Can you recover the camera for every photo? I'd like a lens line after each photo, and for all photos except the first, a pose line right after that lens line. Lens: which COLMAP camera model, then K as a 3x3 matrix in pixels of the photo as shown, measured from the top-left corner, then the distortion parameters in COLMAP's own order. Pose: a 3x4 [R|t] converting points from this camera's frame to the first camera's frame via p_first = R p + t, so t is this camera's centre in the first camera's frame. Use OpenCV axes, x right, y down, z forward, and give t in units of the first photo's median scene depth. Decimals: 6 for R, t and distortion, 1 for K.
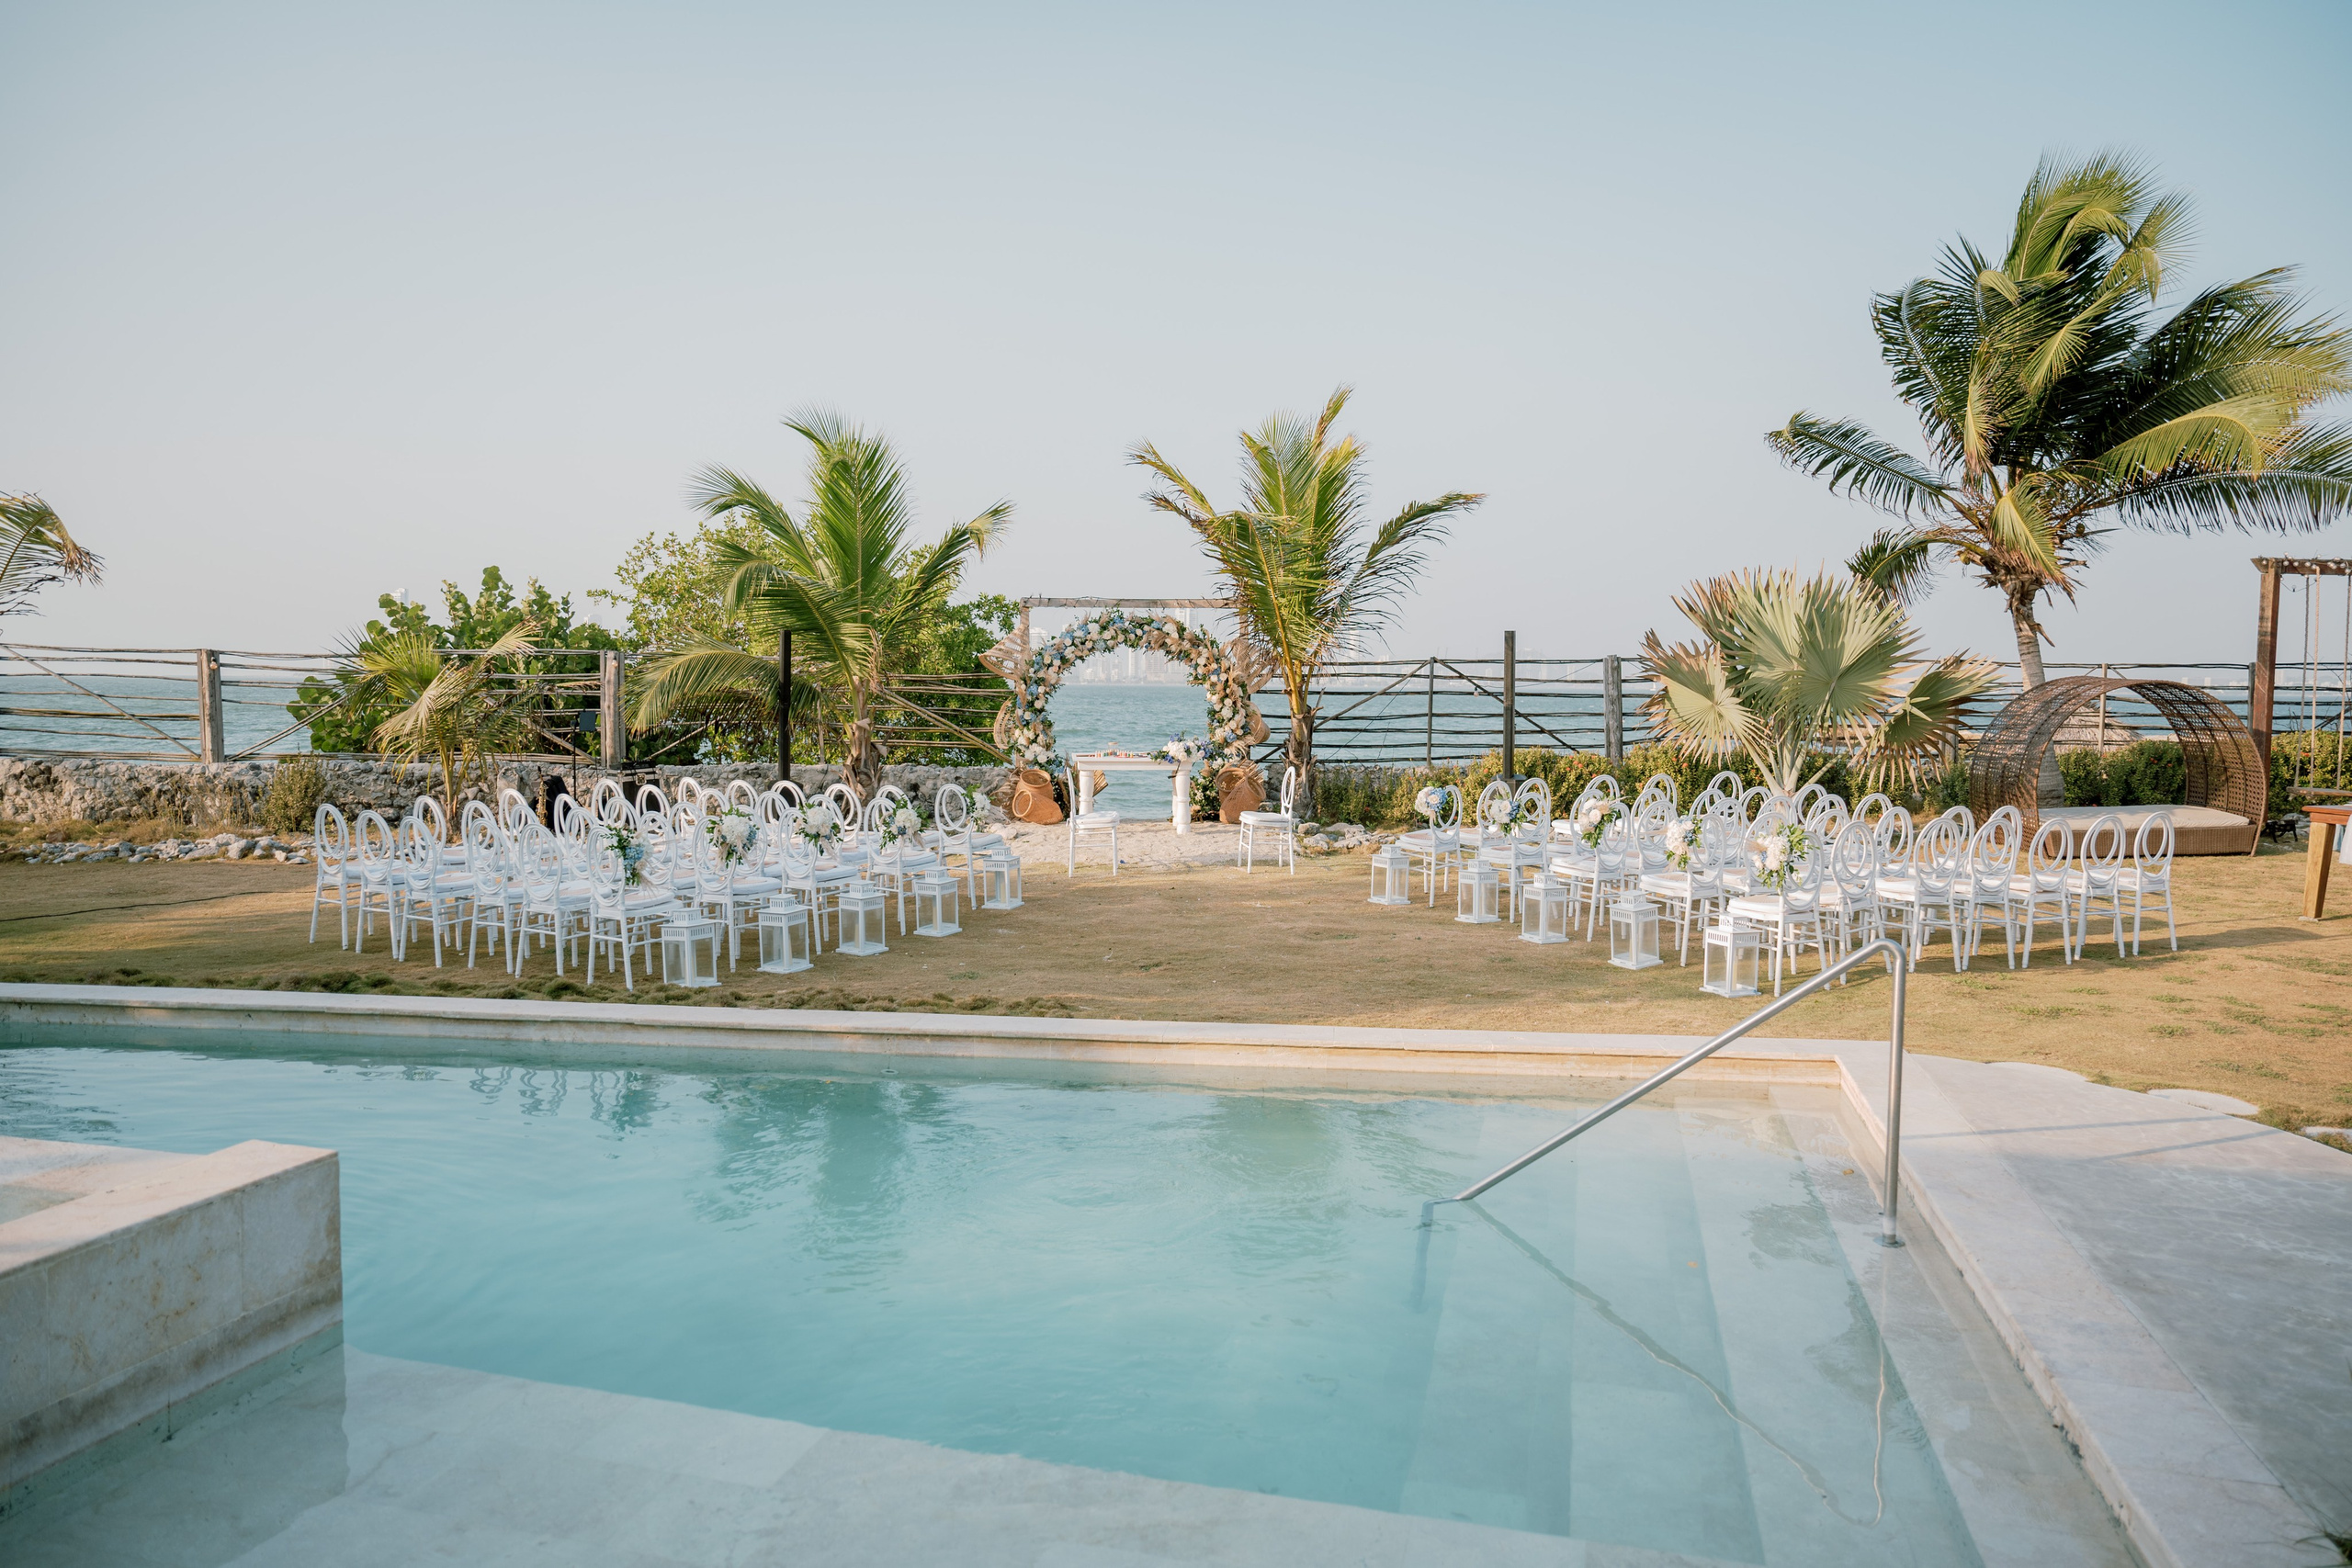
lens RADIAL K [[1697.0, 0, 1176.0], [0, 1697.0, 789.6], [0, 0, 1]] dist [-0.024122, 0.006483]
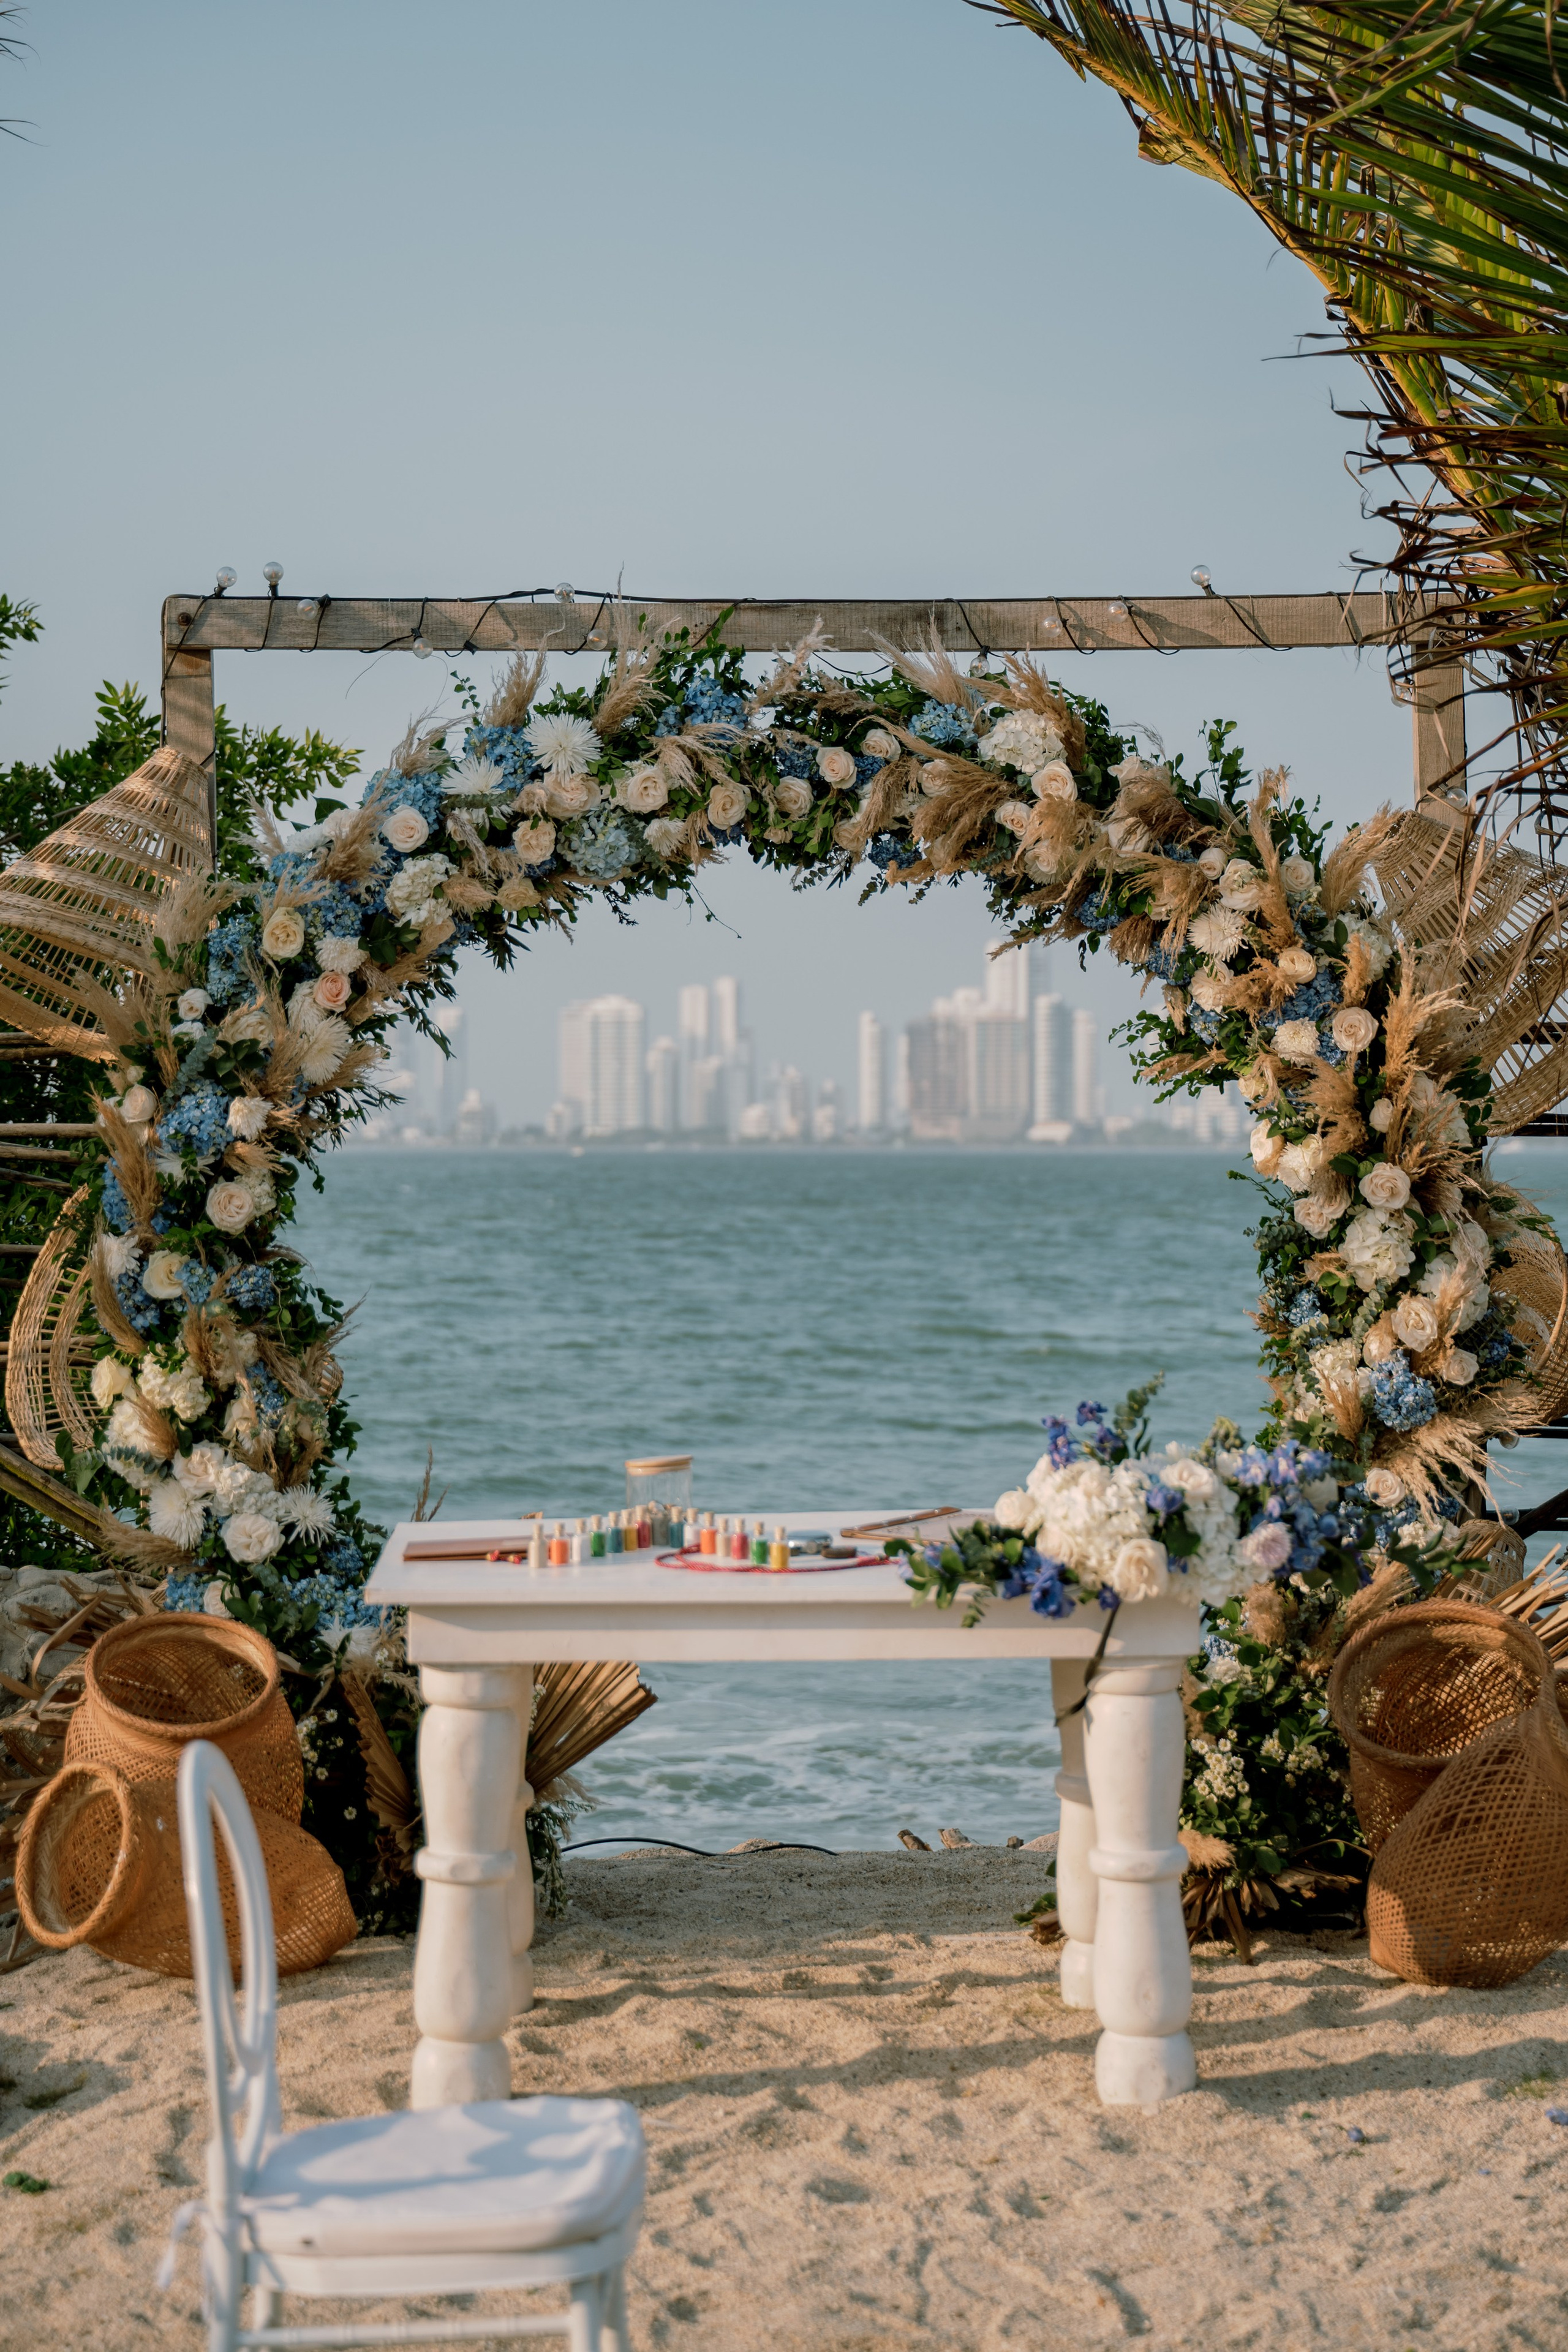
lens RADIAL K [[4300.3, 0, 770.9], [0, 4300.3, 1194.7], [0, 0, 1]] dist [0.176055, 0.000000]
pose [[0.998708, -0.008061, -0.050183, -0.007484], [0.005446, 0.998630, -0.052047, -0.029231], [0.050533, 0.051706, 0.997383, 0.582355]]
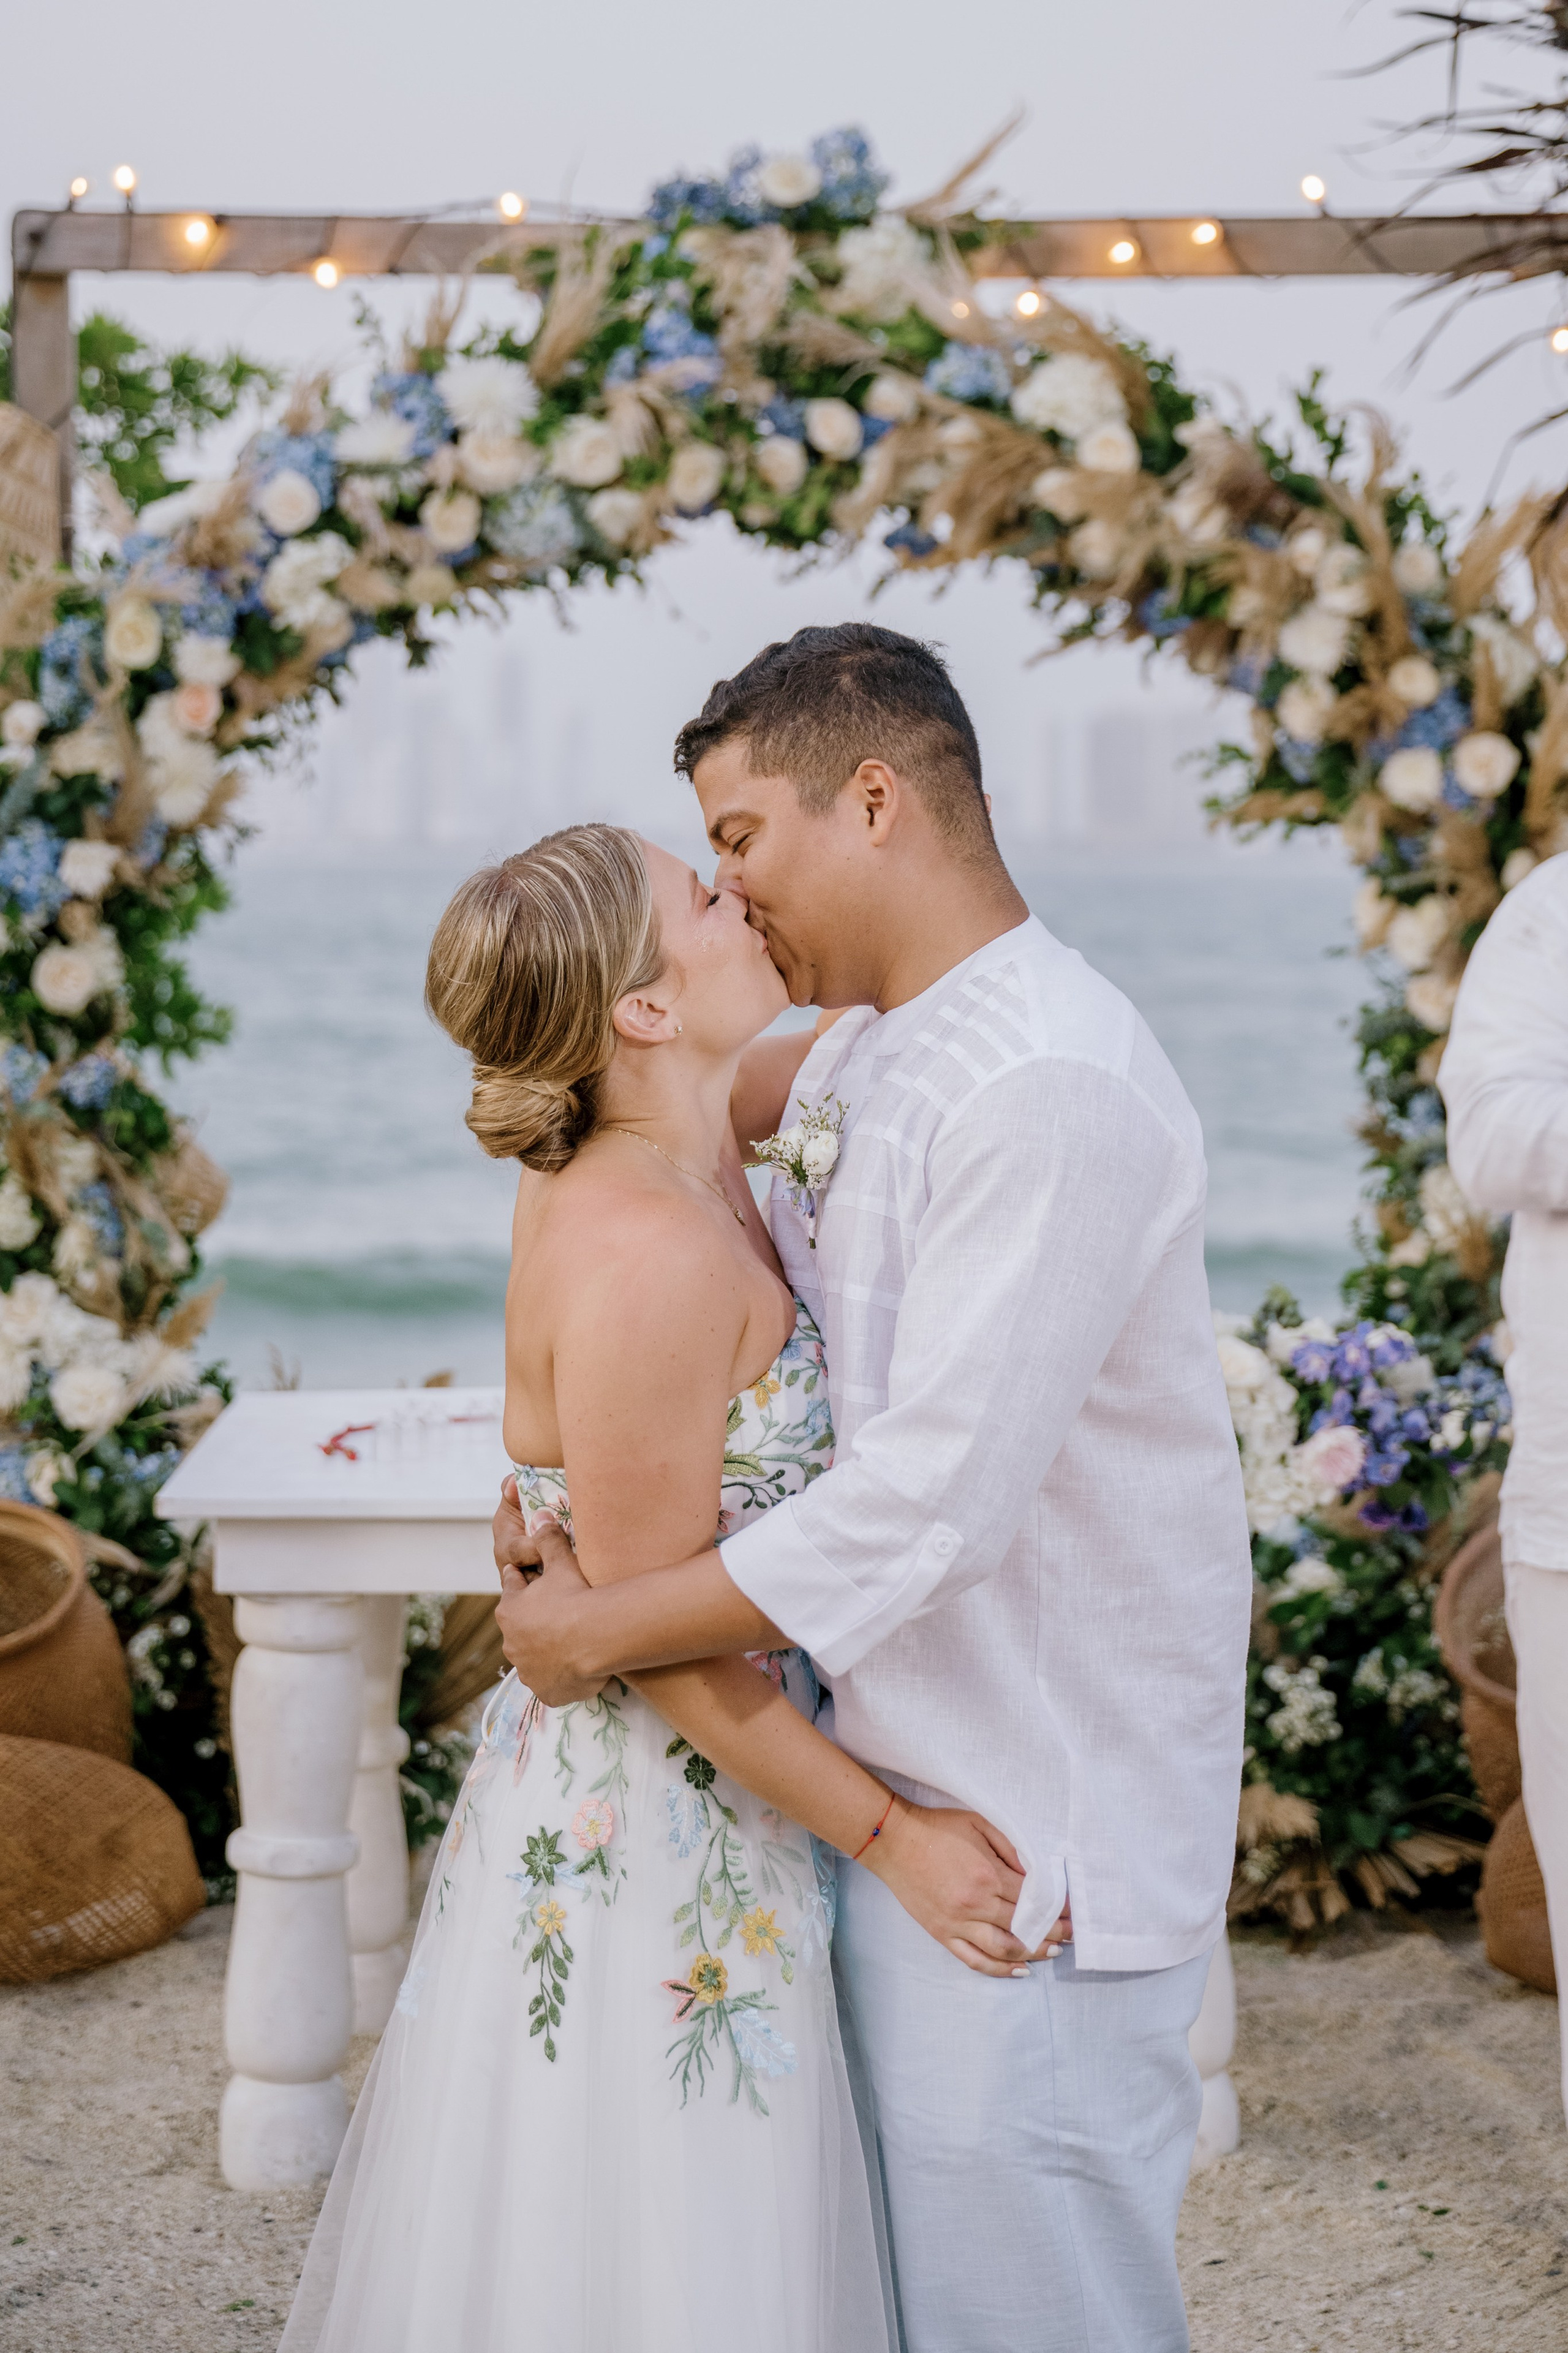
lens RADIAL K [[4926.8, 0, 828.3], [0, 4926.8, 970.4], [0, 0, 1]] dist [0.100159, 0.000000]
pose [[0.997721, -0.001119, -0.067471, 0.003364], [-0.001593, 0.999193, -0.040131, -0.035695], [0.067461, 0.040147, 0.996914, 0.622277]]
